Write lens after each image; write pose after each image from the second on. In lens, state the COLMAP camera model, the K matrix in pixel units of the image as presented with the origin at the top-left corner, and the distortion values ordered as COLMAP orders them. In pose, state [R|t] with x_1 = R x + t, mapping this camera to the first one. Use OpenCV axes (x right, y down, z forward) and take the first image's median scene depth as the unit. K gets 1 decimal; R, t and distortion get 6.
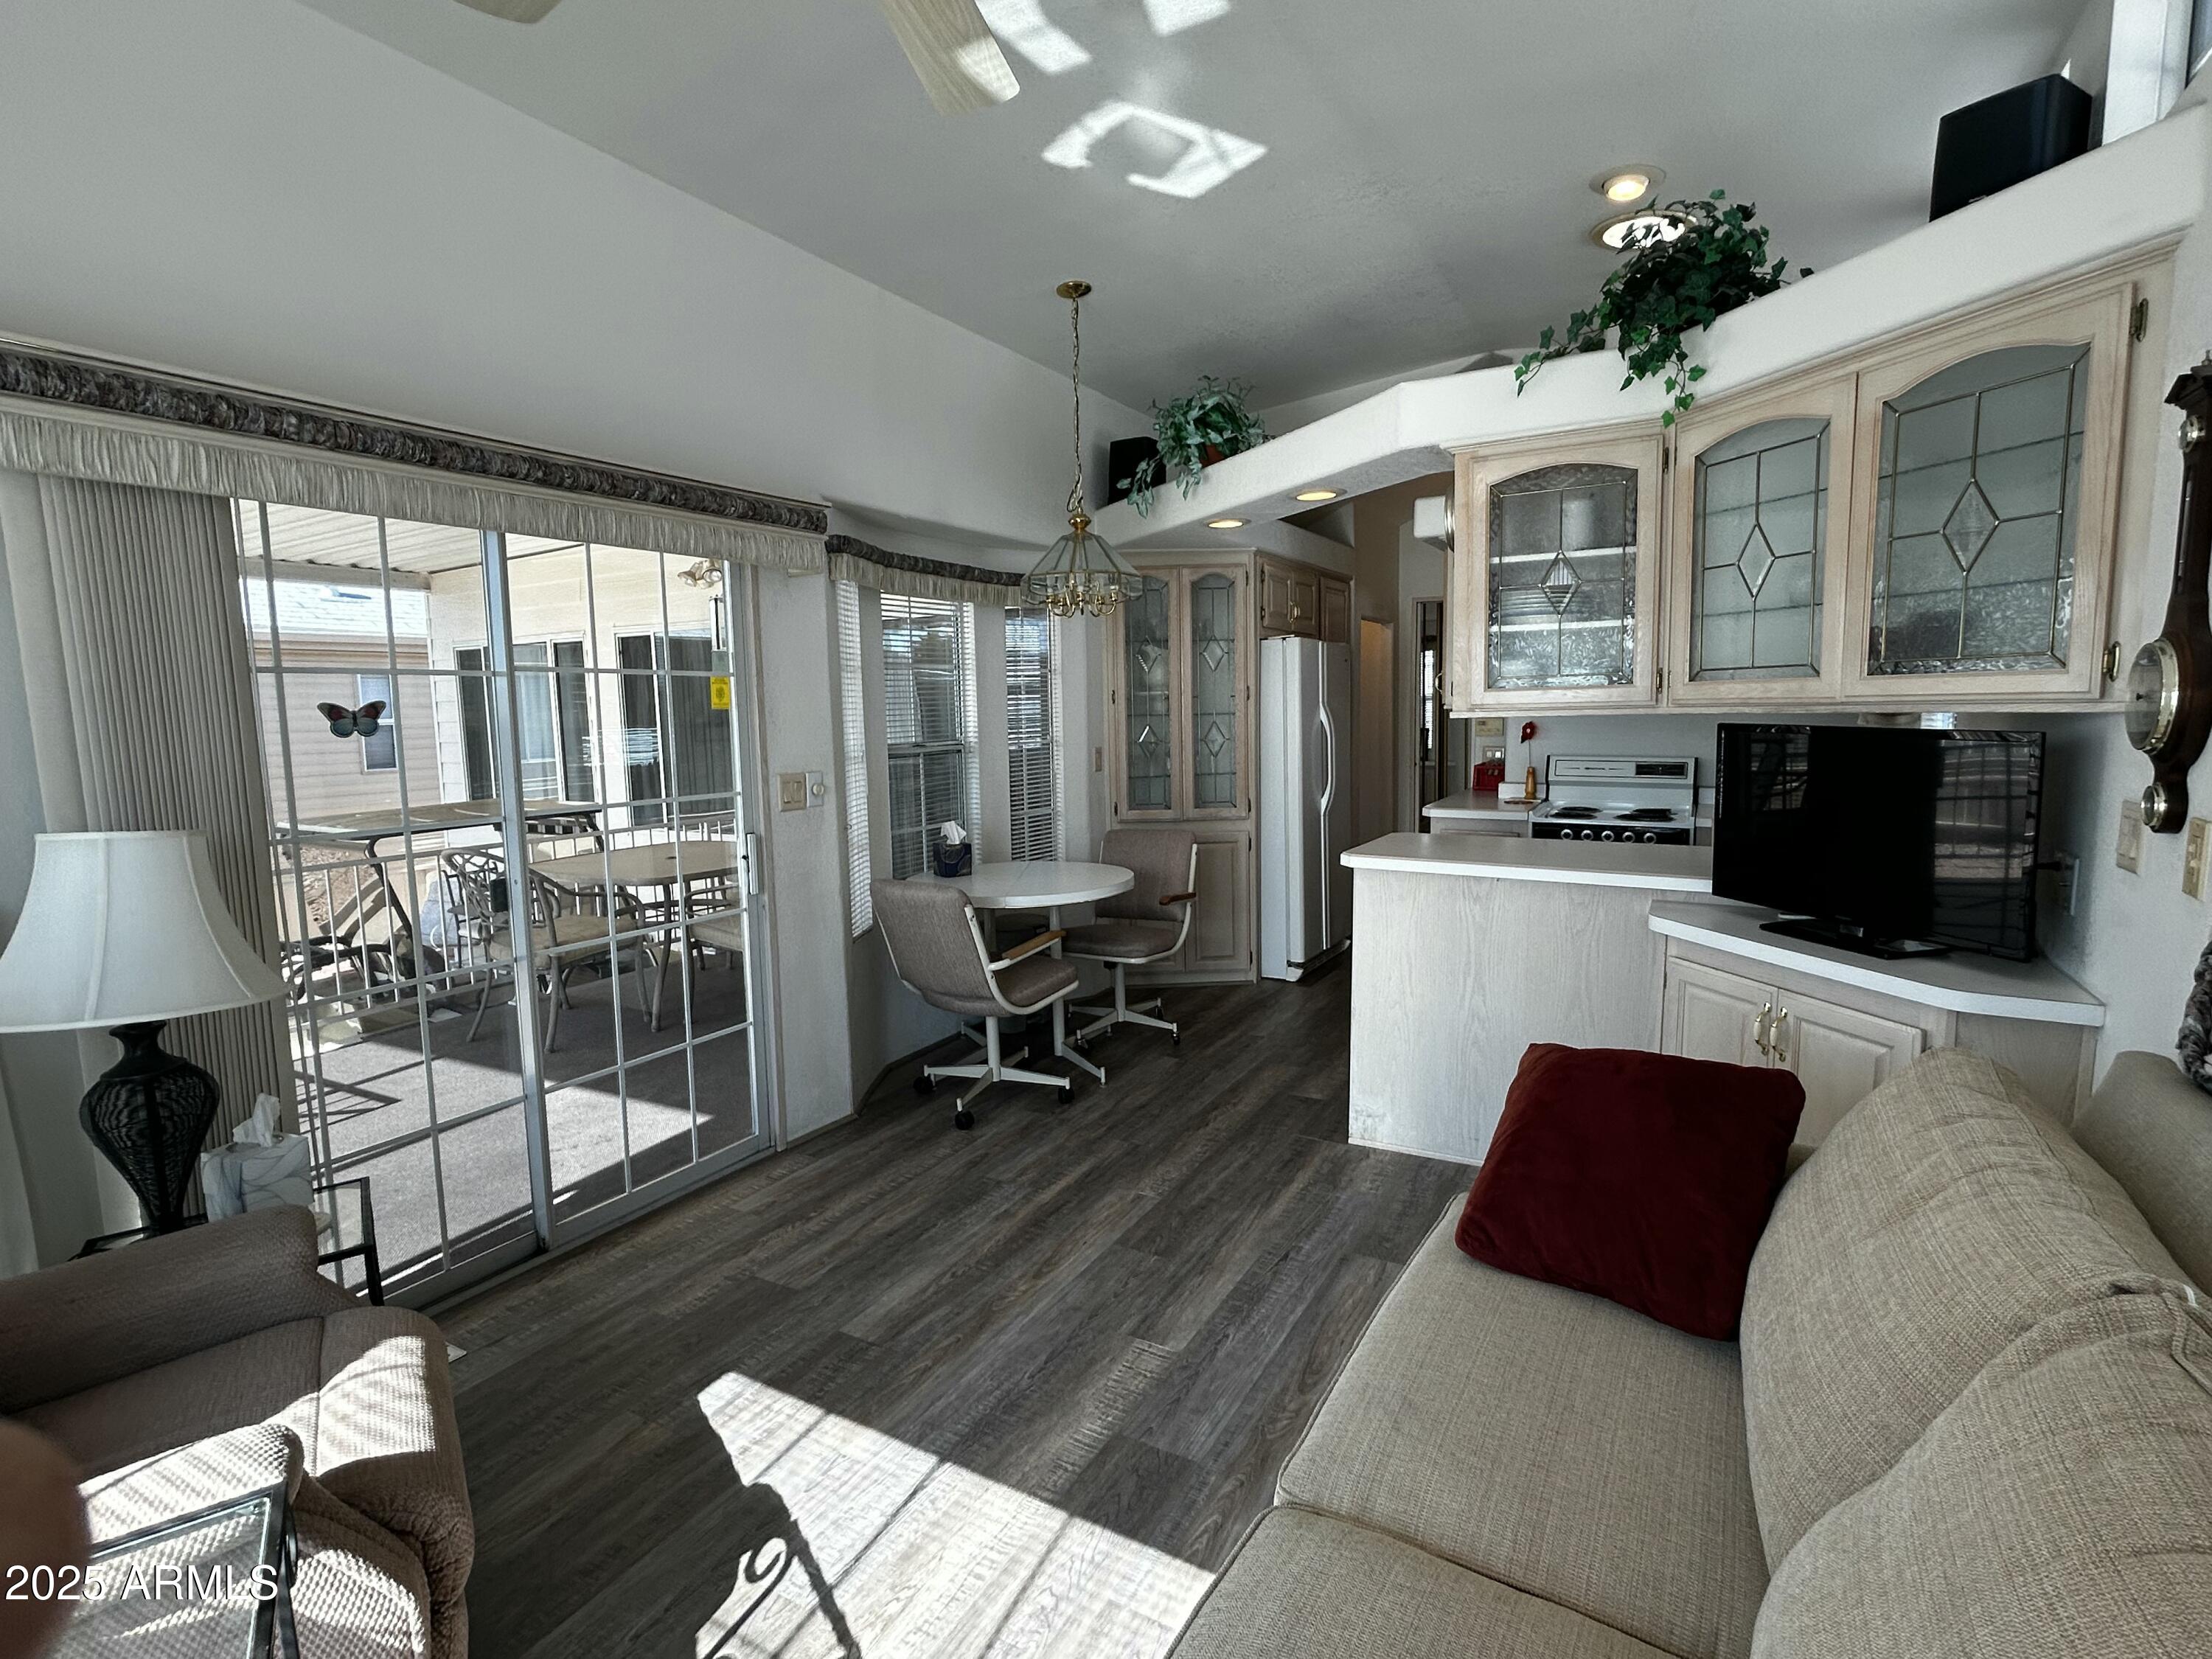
lens RADIAL K [[1068.9, 0, 1102.8], [0, 1068.9, 829.5], [0, 0, 1]] dist [-0.009459, 0.003652]
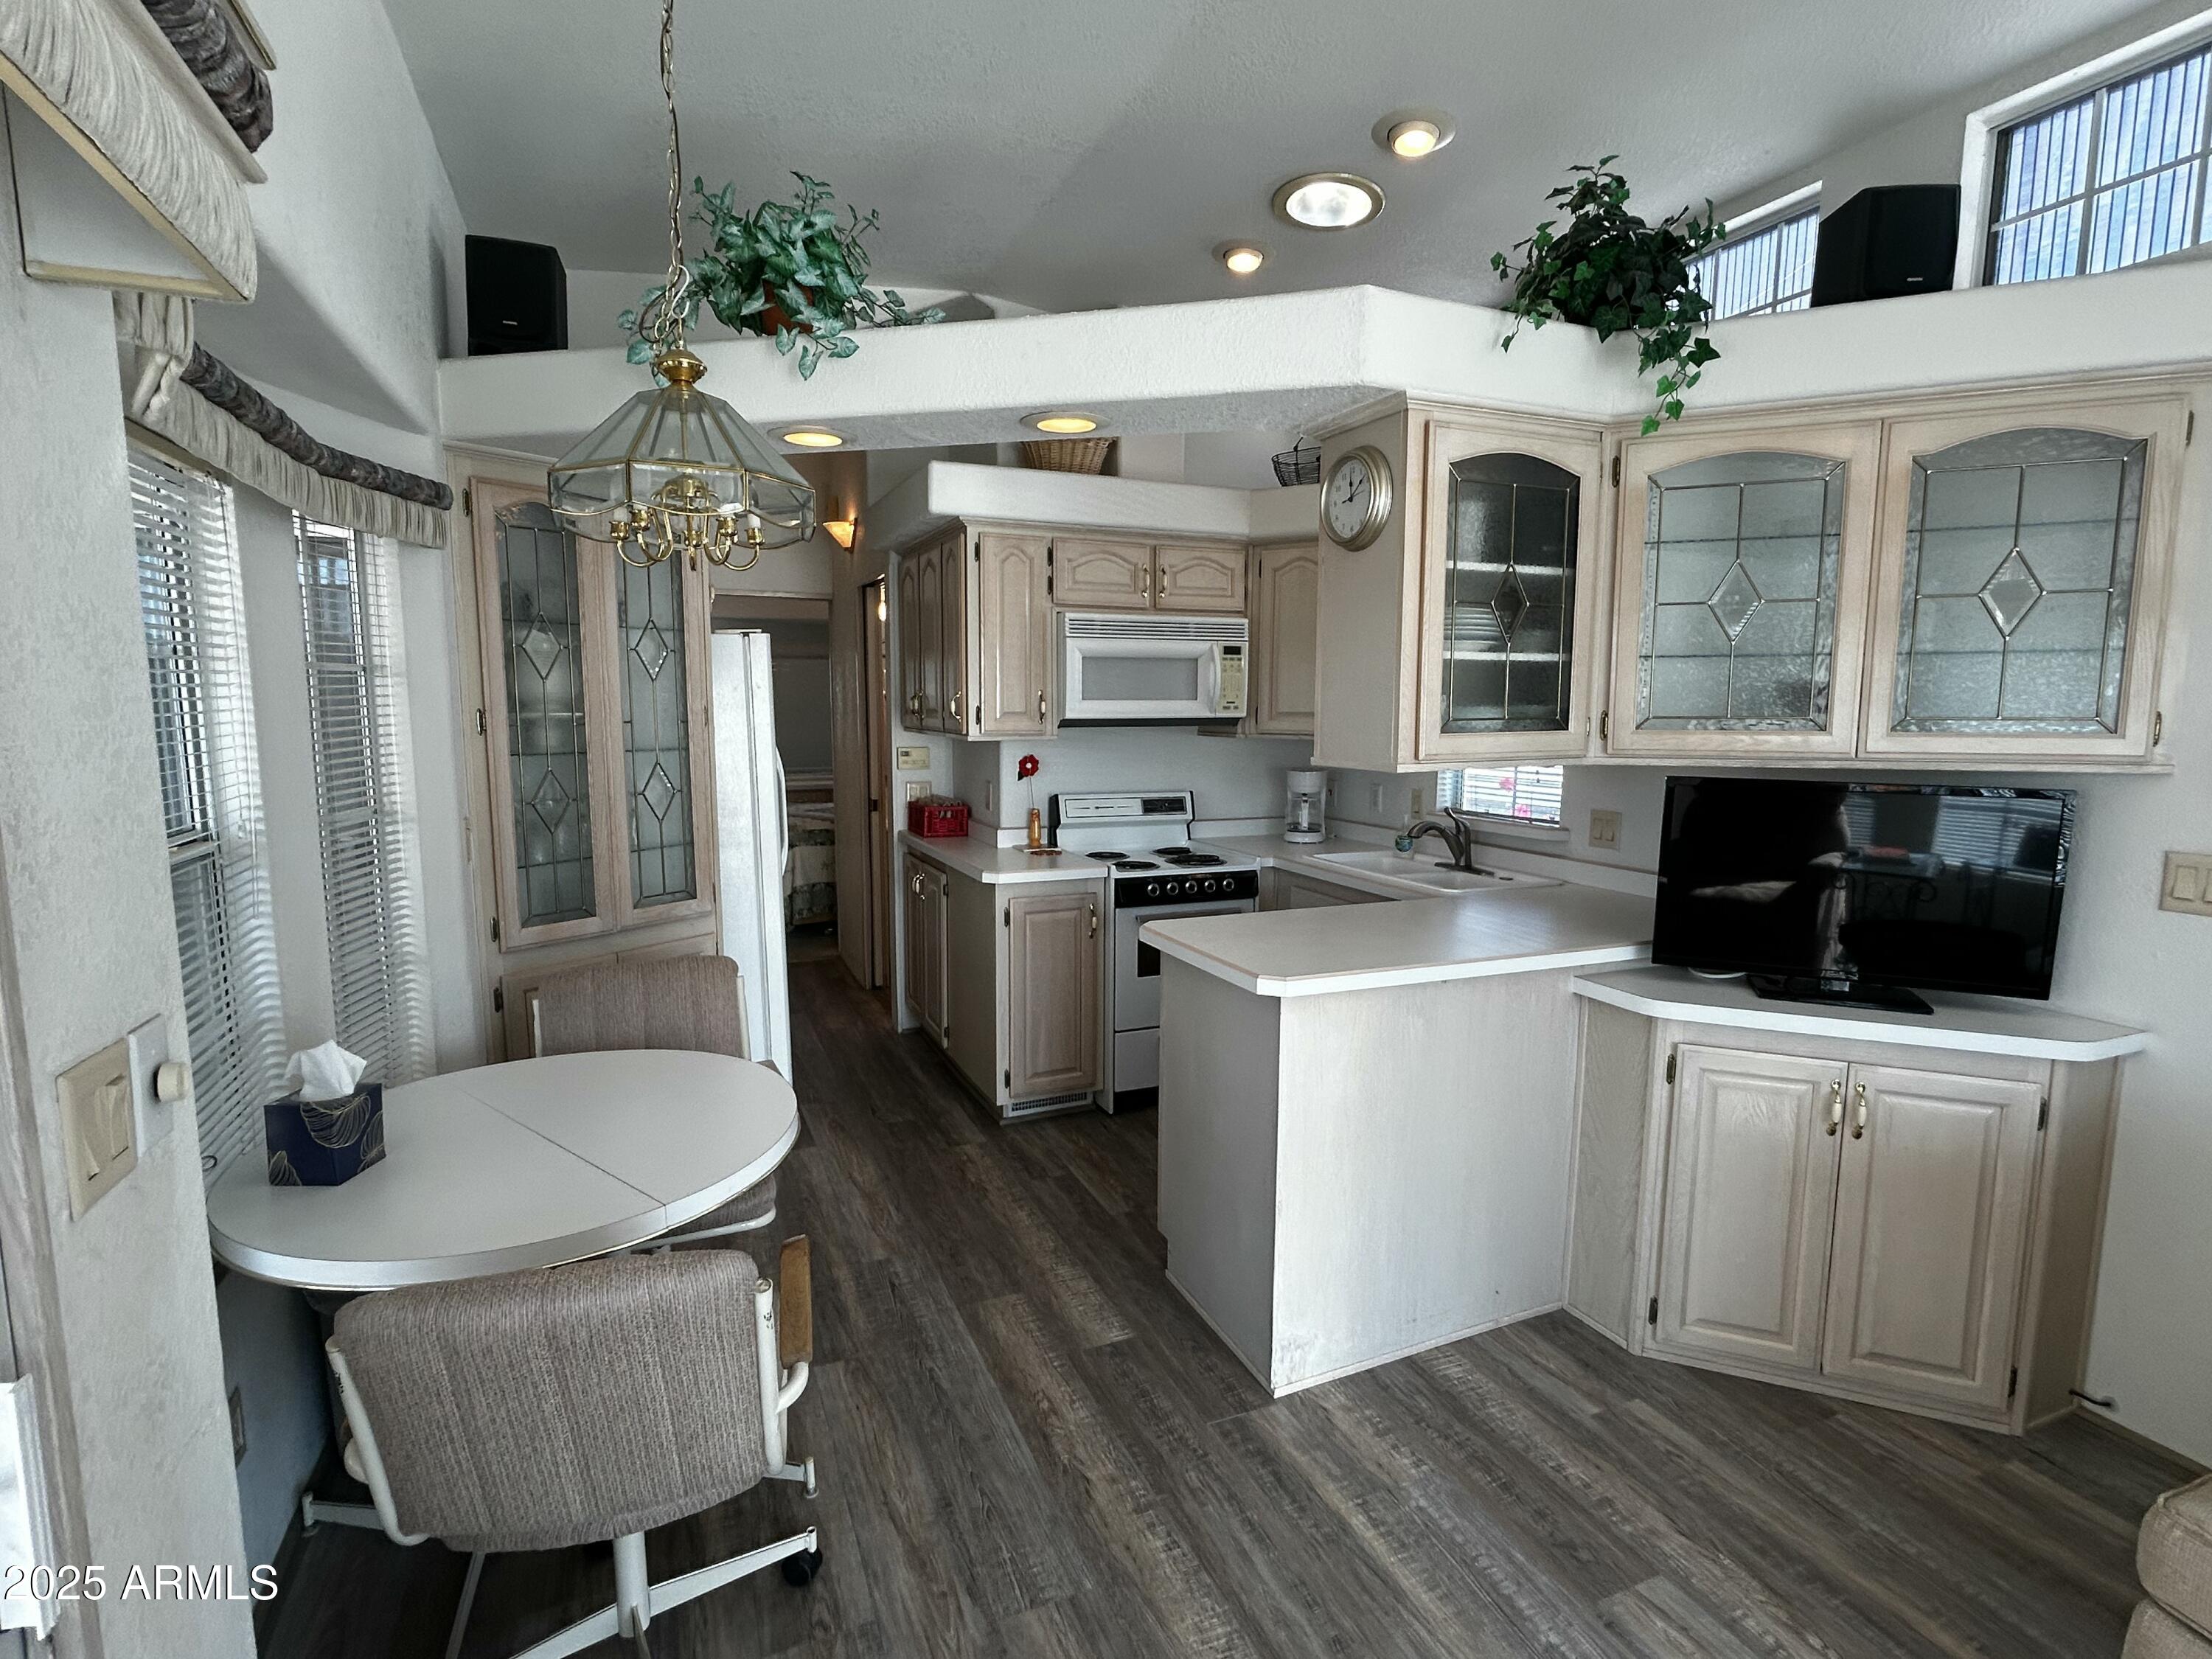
lens RADIAL K [[1068.9, 0, 1095.8], [0, 1068.9, 826.6], [0, 0, 1]] dist [-0.009459, 0.003652]
pose [[0.608432, -0.071495, 0.790379, -0.351516], [0.078622, 0.996465, 0.029613, -0.098195], [-0.789702, 0.044124, 0.611902, 0.669247]]
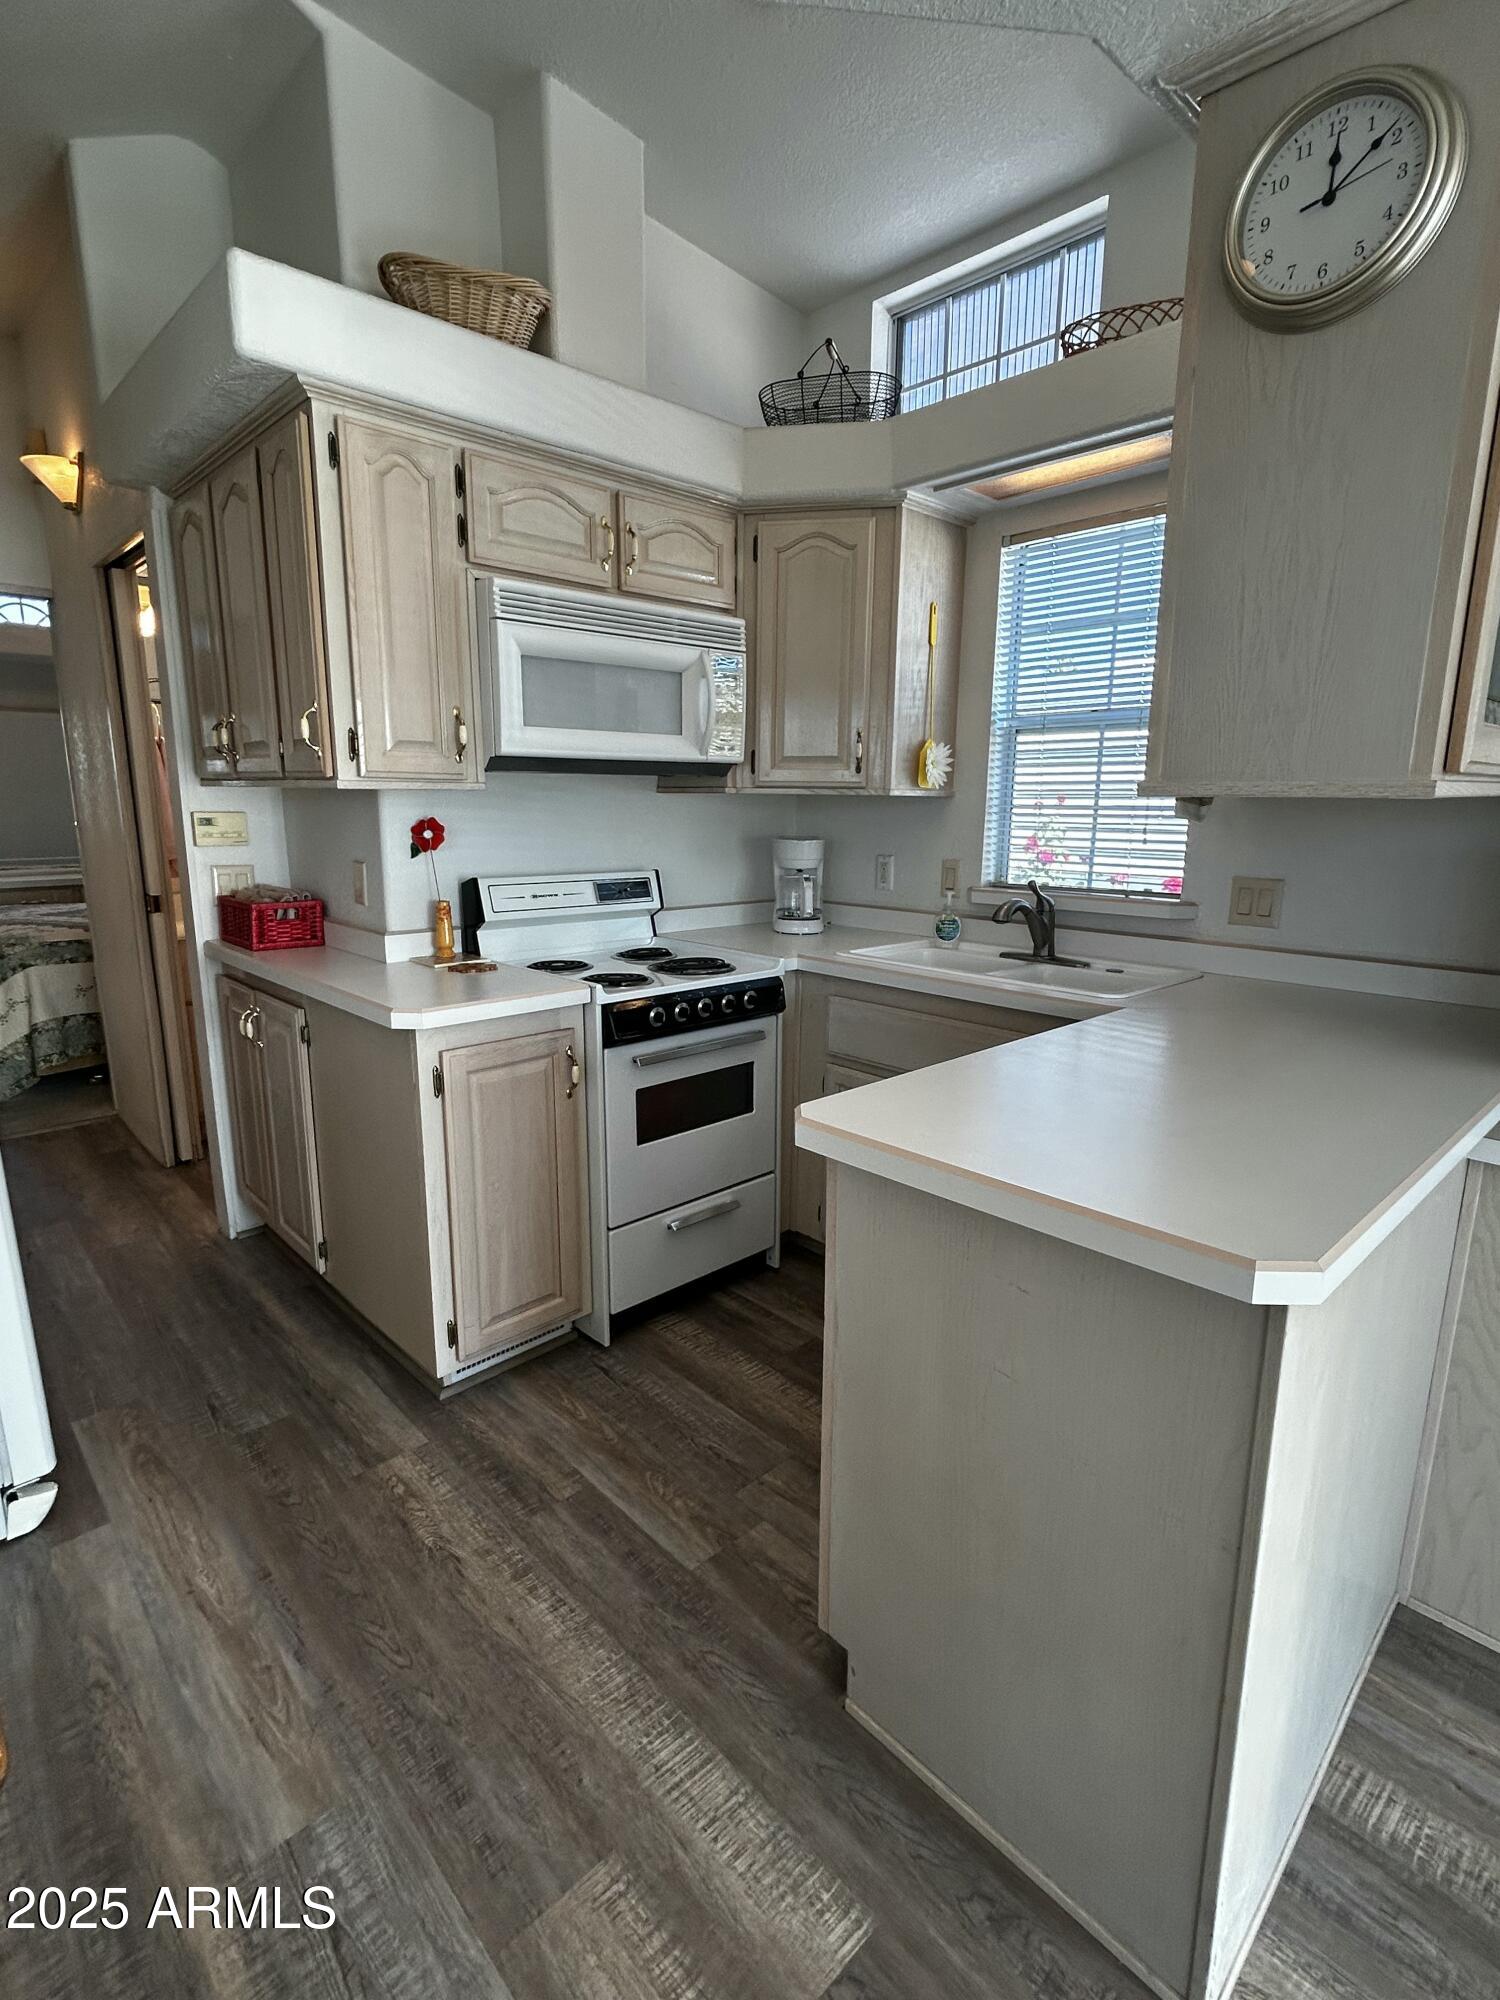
lens RADIAL K [[966.4, 0, 745.6], [0, 966.4, 998.8], [0, 0, 1]] dist [-0.009459, 0.003652]
pose [[0.292126, -0.175116, 0.940211, -0.047983], [0.100199, 0.983287, 0.152007, -0.102709], [-0.951117, 0.049803, 0.304790, 1.045511]]
